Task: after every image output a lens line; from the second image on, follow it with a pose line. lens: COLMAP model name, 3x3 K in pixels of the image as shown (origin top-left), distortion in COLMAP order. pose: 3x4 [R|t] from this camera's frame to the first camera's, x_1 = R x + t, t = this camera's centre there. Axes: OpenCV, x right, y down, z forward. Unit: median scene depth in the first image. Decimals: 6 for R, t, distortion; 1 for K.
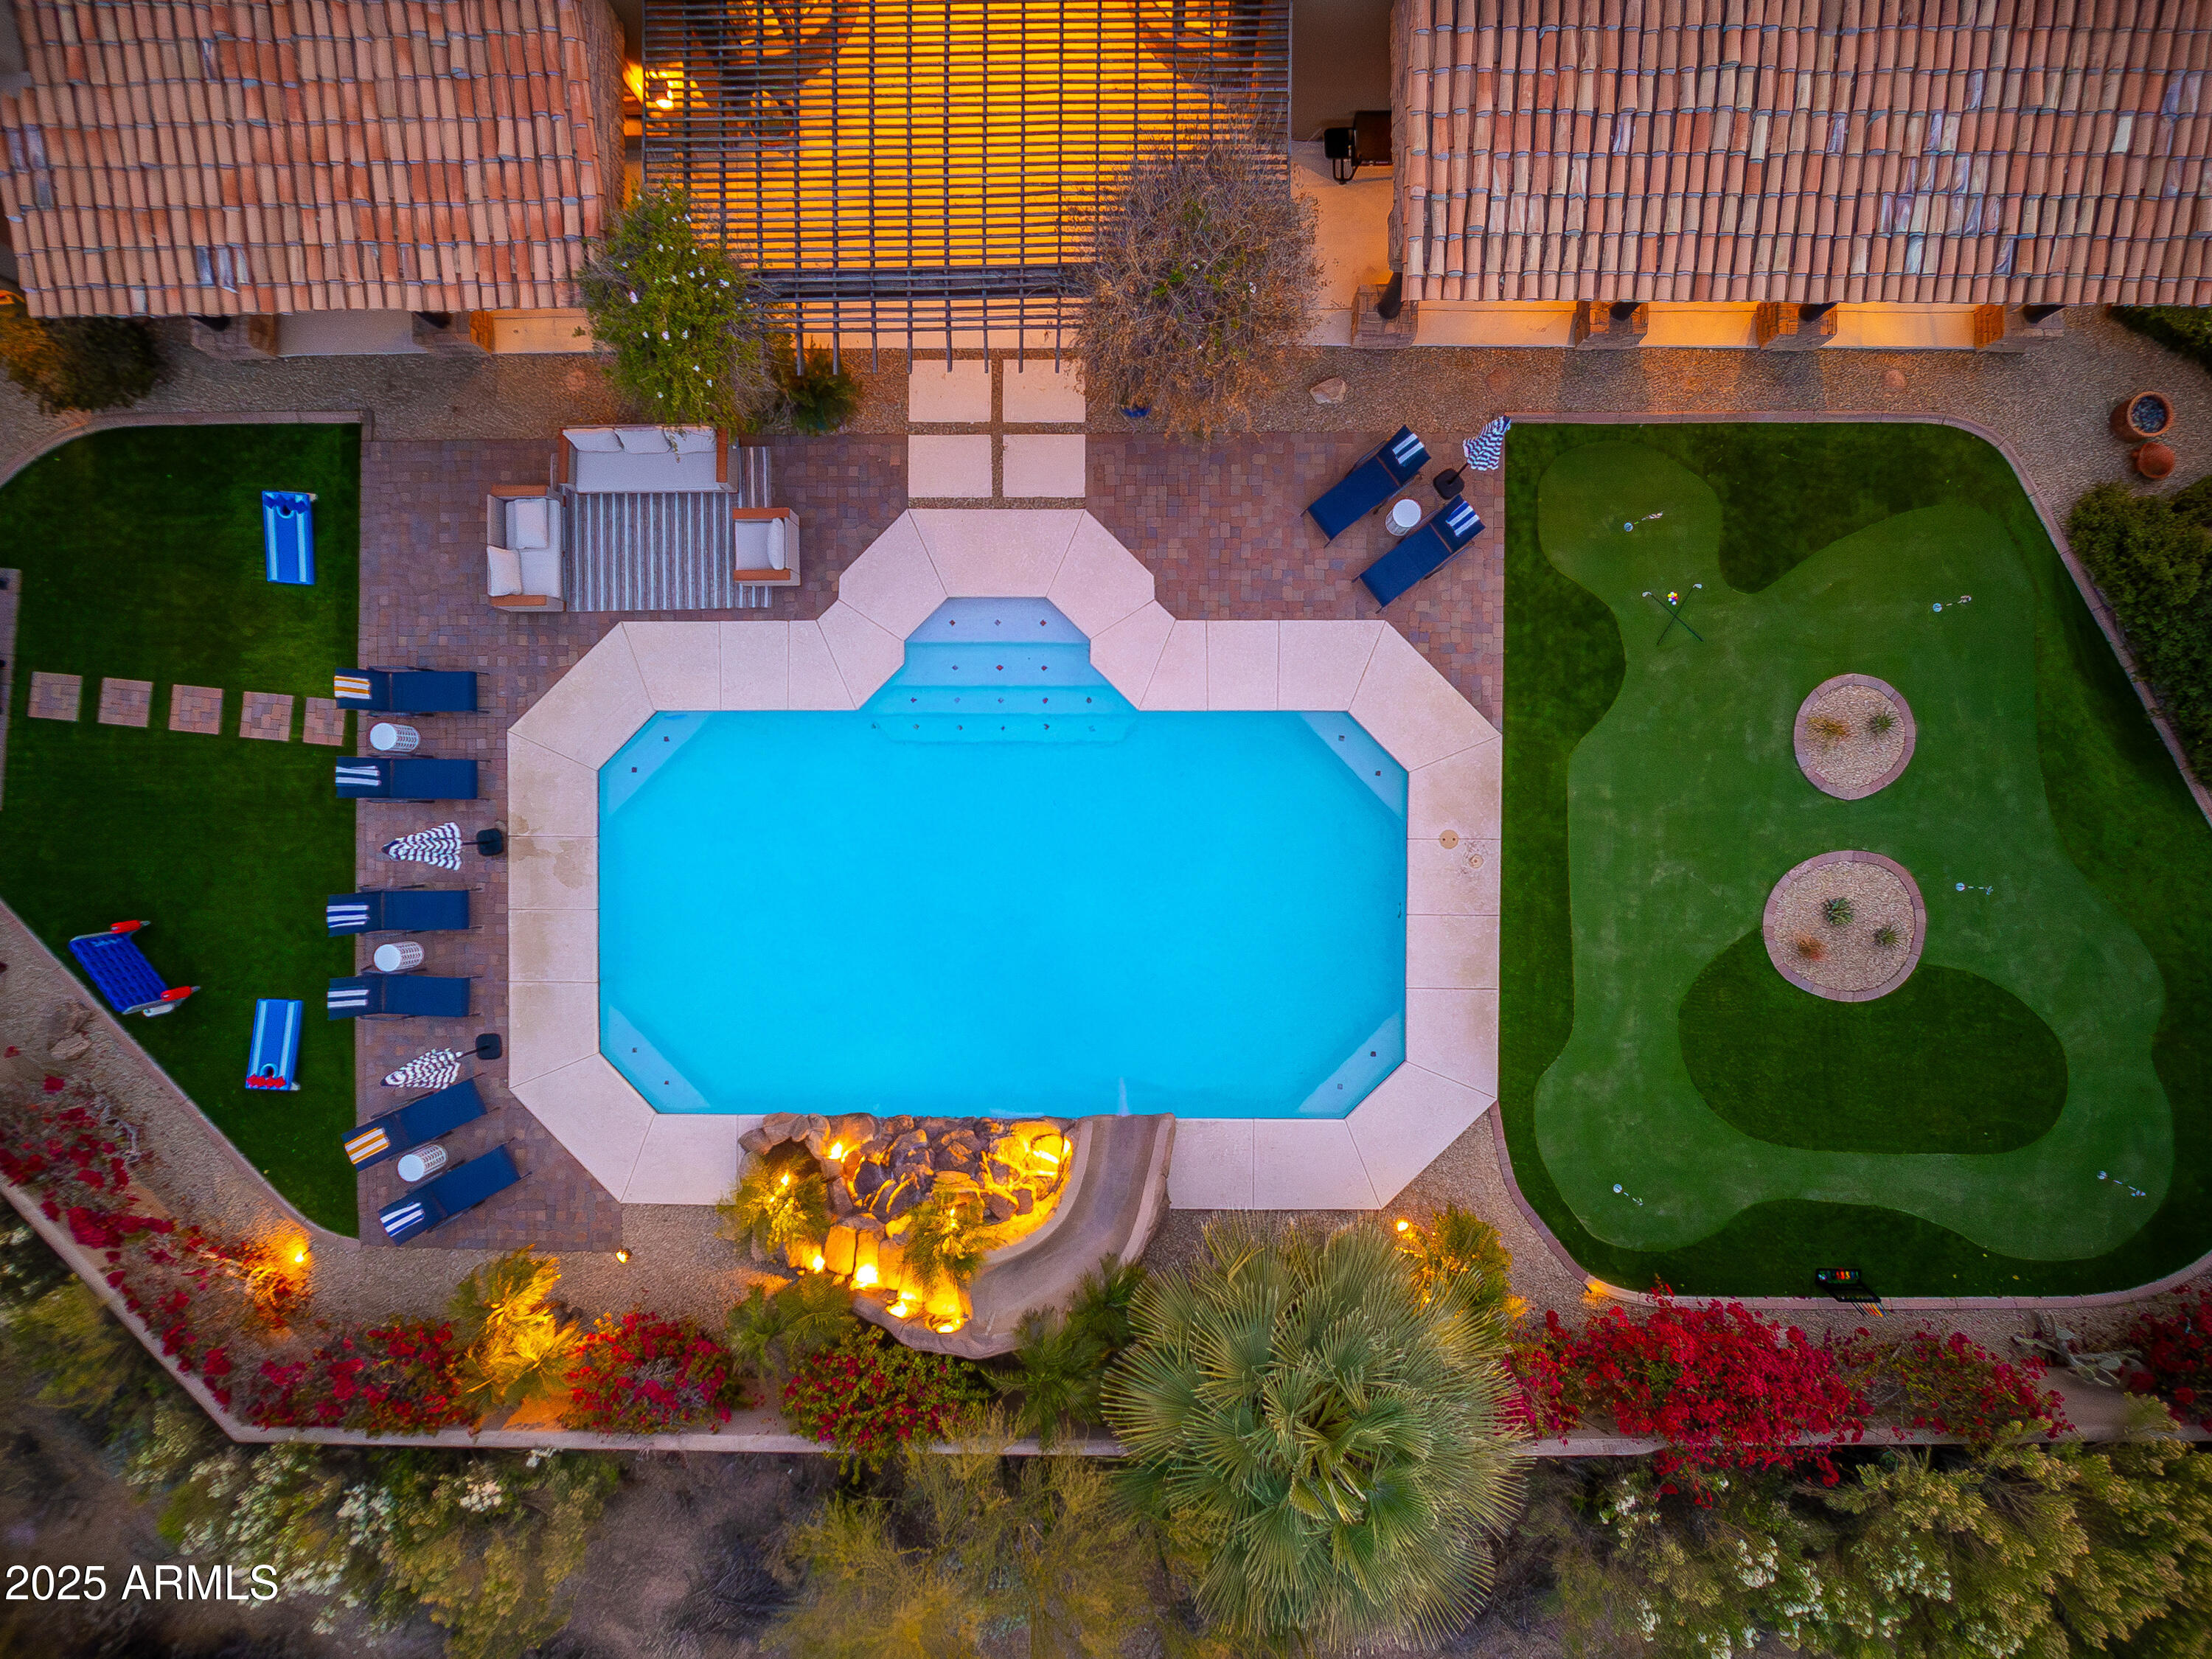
lens RADIAL K [[1257.8, 0, 1125.5], [0, 1257.8, 827.9], [0, 0, 1]] dist [-0.033647, 0.007710]
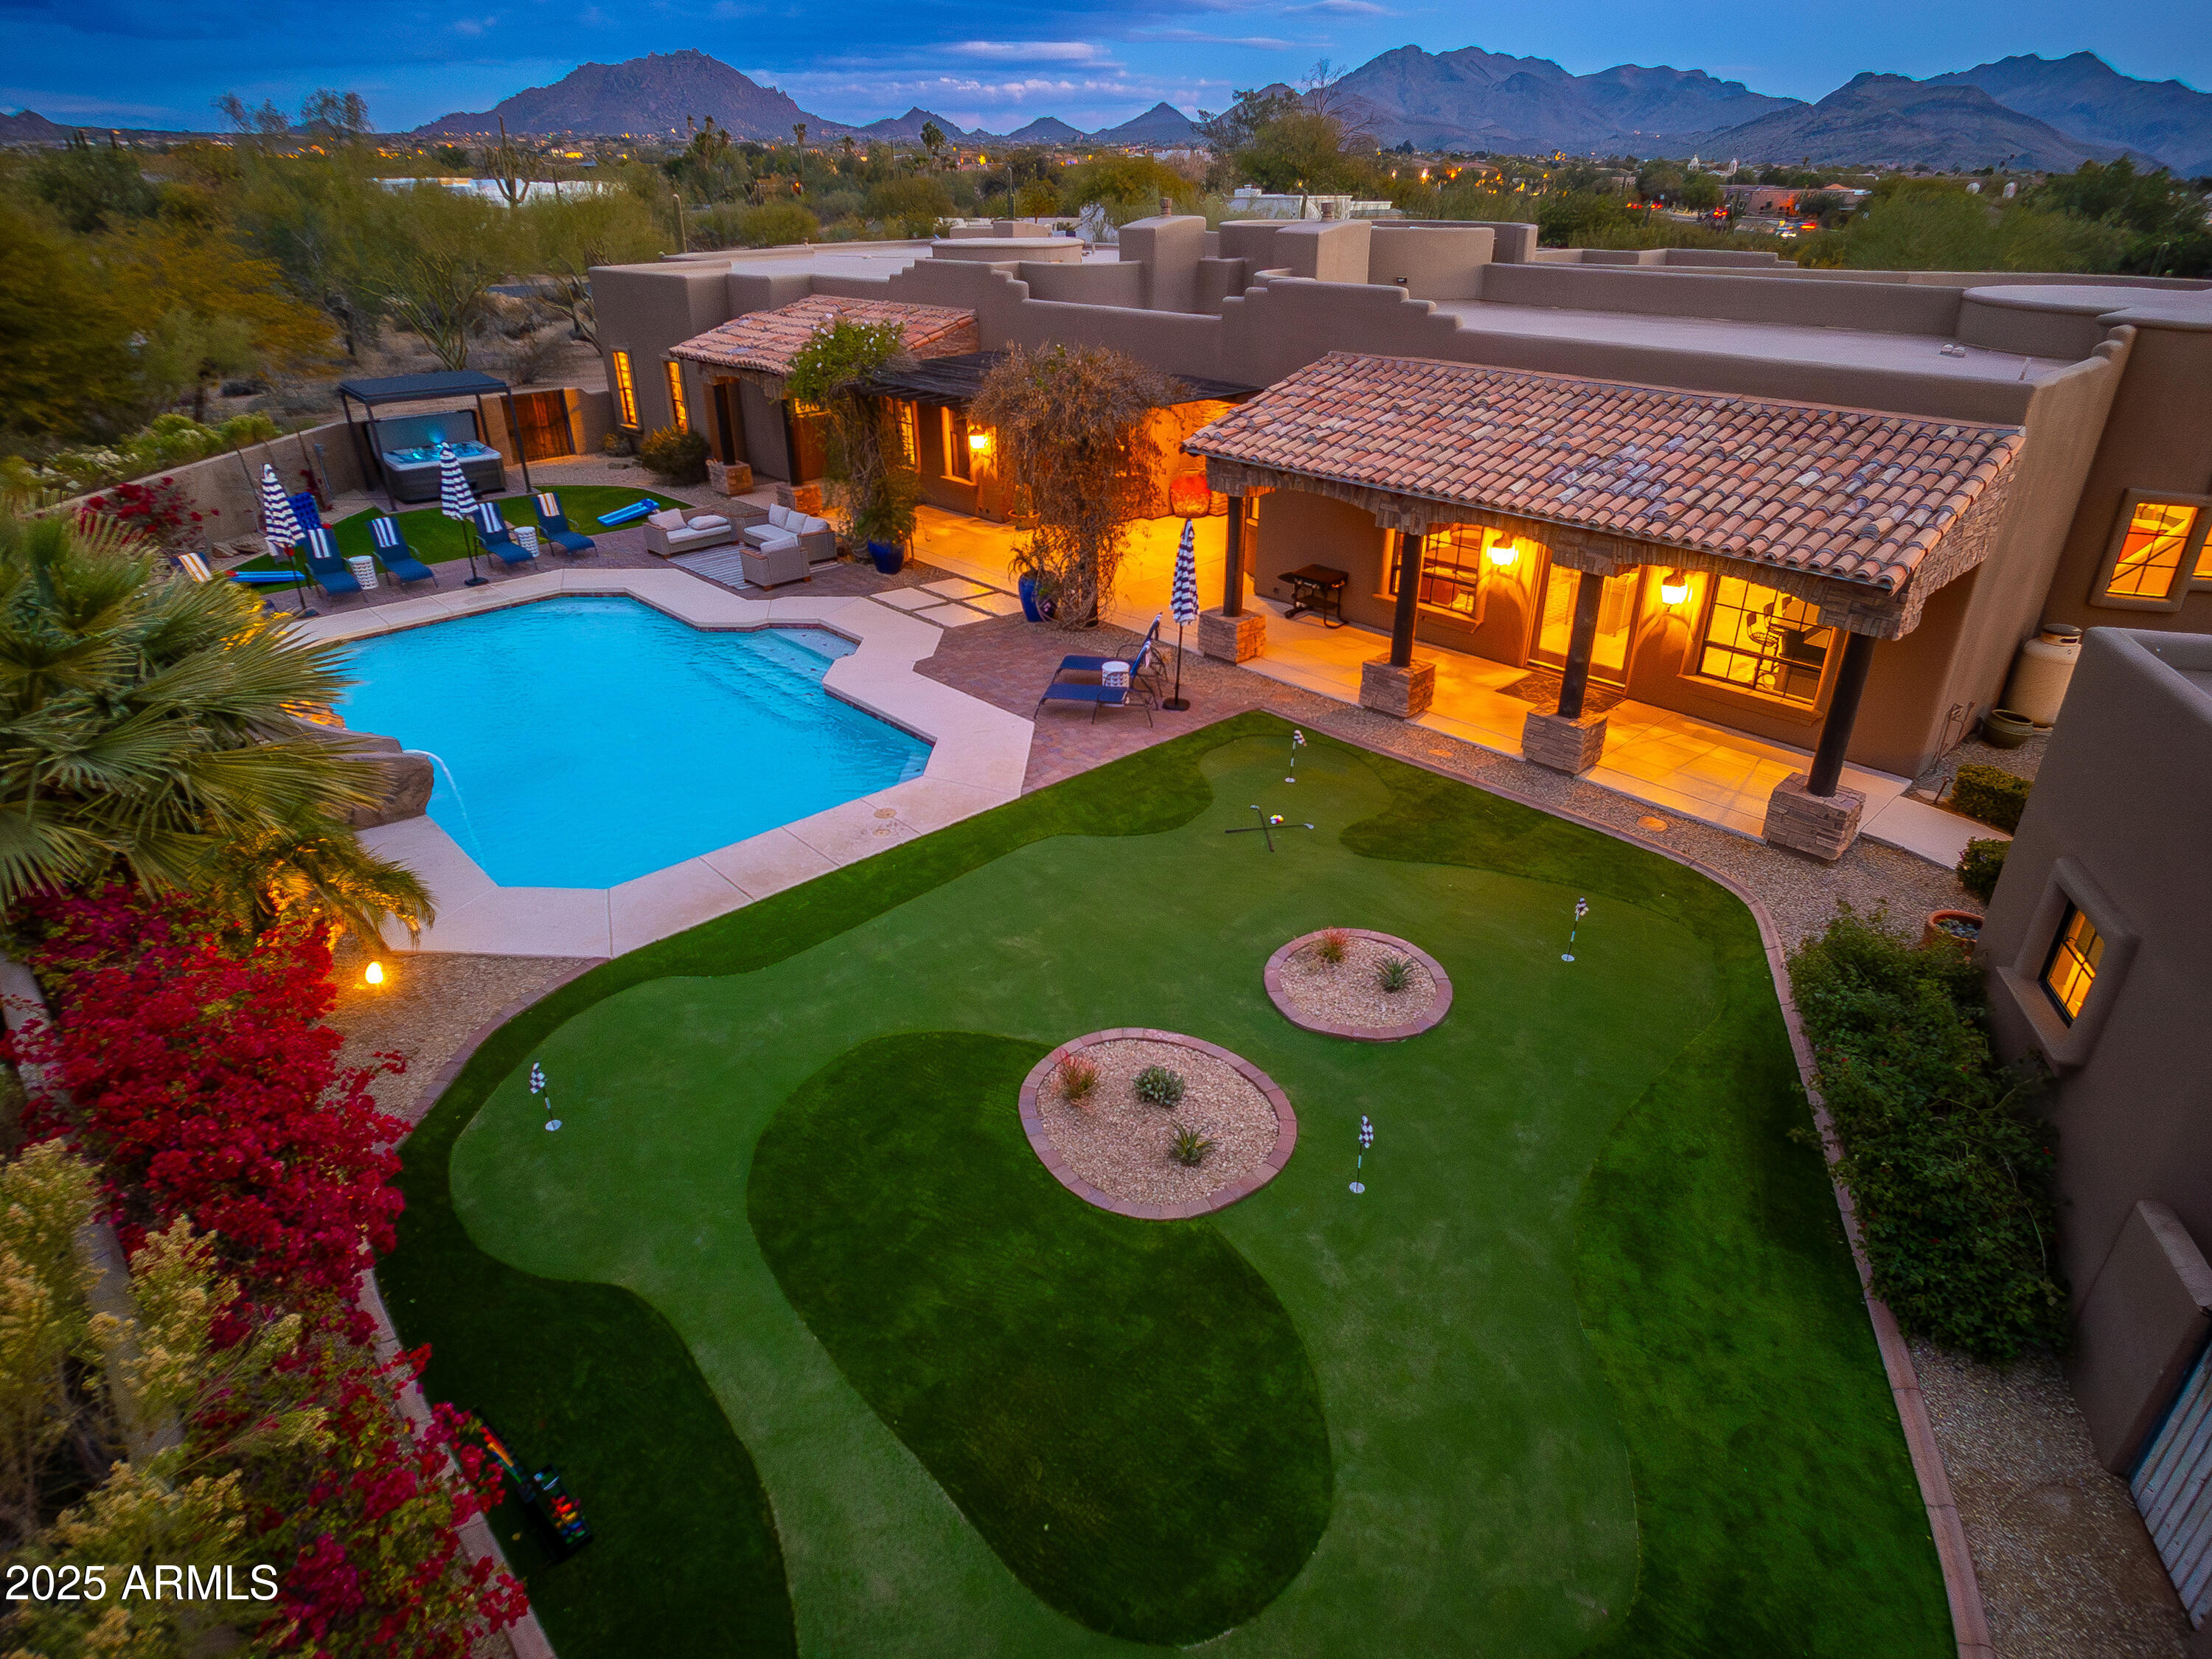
lens RADIAL K [[1257.8, 0, 1117.3], [0, 1257.8, 834.7], [0, 0, 1]] dist [-0.033647, 0.007710]
pose [[0.687322, 0.348210, -0.637447, 0.908118], [-0.726159, 0.309145, -0.614103, 0.418296], [-0.016774, 0.884974, 0.465338, 0.616676]]
